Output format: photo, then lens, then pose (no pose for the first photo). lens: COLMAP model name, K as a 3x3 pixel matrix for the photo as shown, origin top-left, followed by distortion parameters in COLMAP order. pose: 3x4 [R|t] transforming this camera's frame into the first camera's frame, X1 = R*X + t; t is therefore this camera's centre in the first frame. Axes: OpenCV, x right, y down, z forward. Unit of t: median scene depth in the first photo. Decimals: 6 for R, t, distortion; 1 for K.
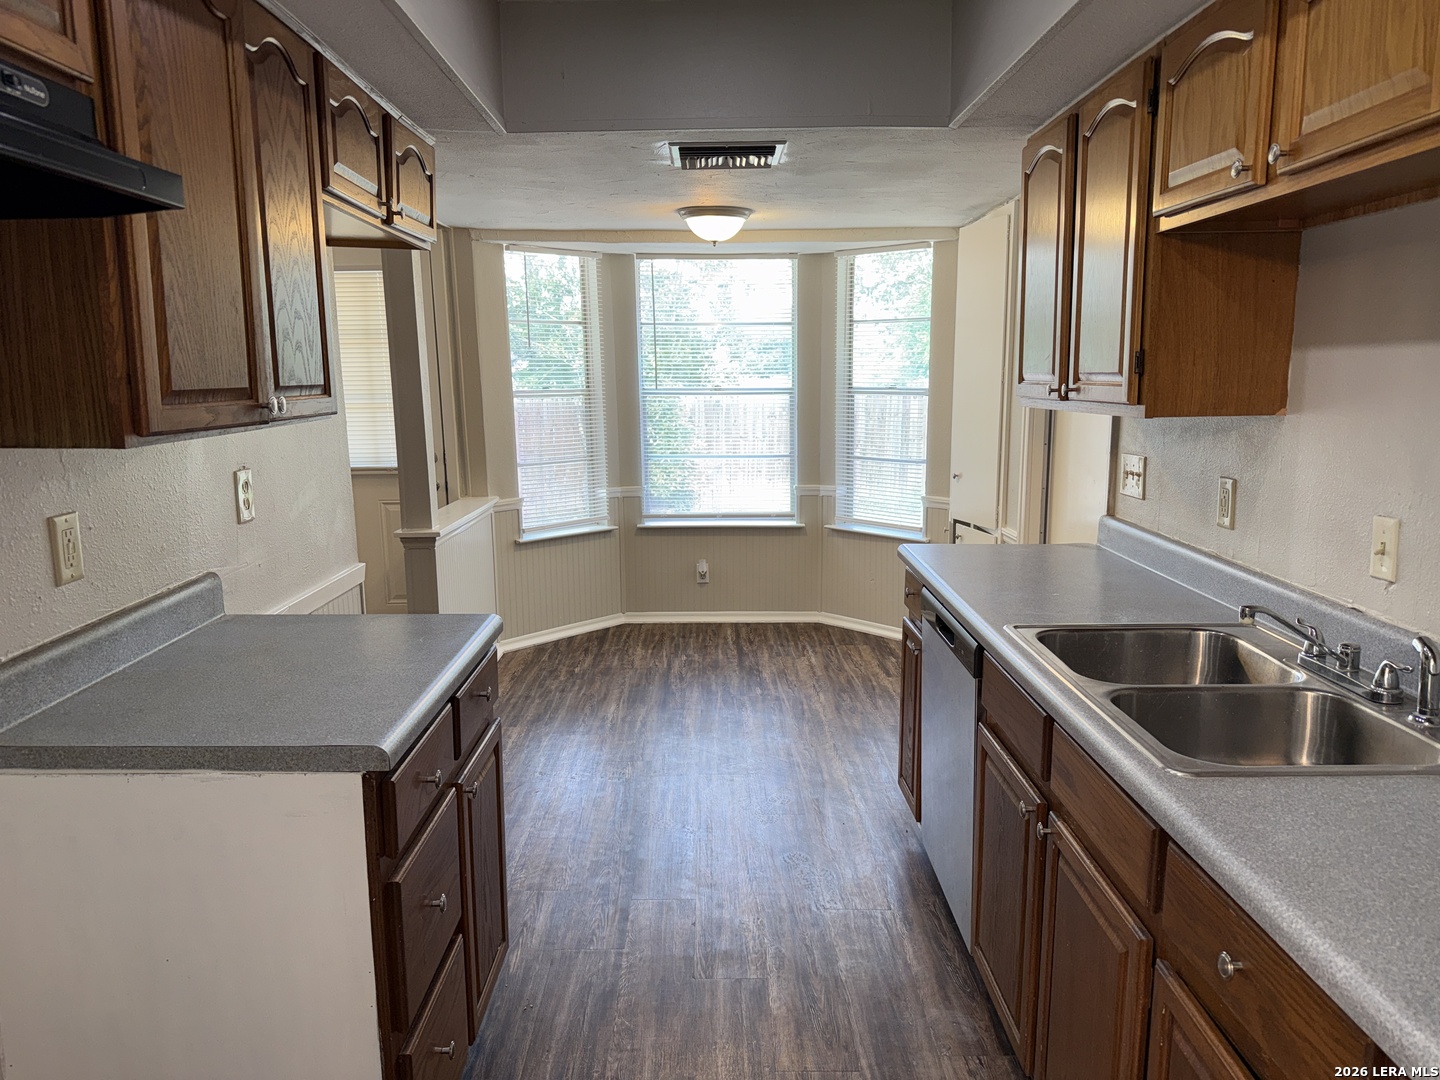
lens RADIAL K [[1013.9, 0, 714.7], [0, 1013.9, 544.8], [0, 0, 1]] dist [0.068542, -0.006489]
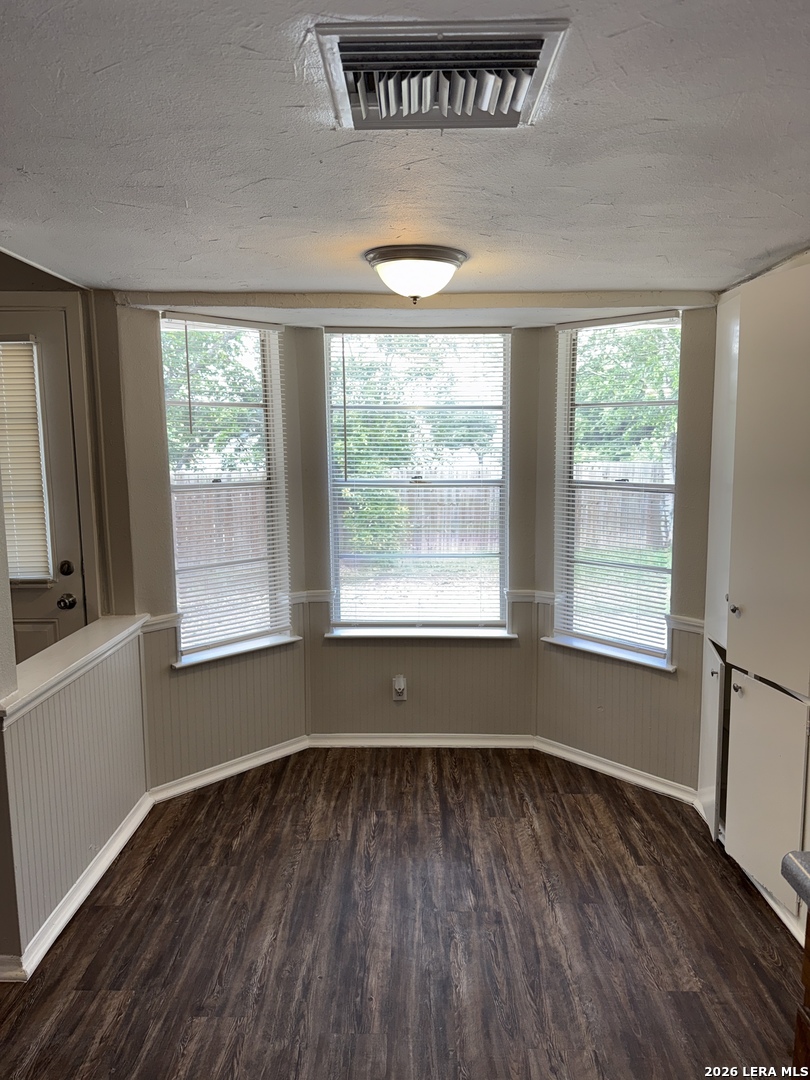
lens RADIAL K [[760.4, 0, 412.6], [0, 760.4, 530.5], [0, 0, 1]] dist [0.068542, -0.006489]
pose [[0.999979, 0.005852, -0.002864, 0.000626], [-0.005990, 0.998694, -0.050737, -0.084052], [0.002564, 0.050753, 0.998708, 0.378856]]
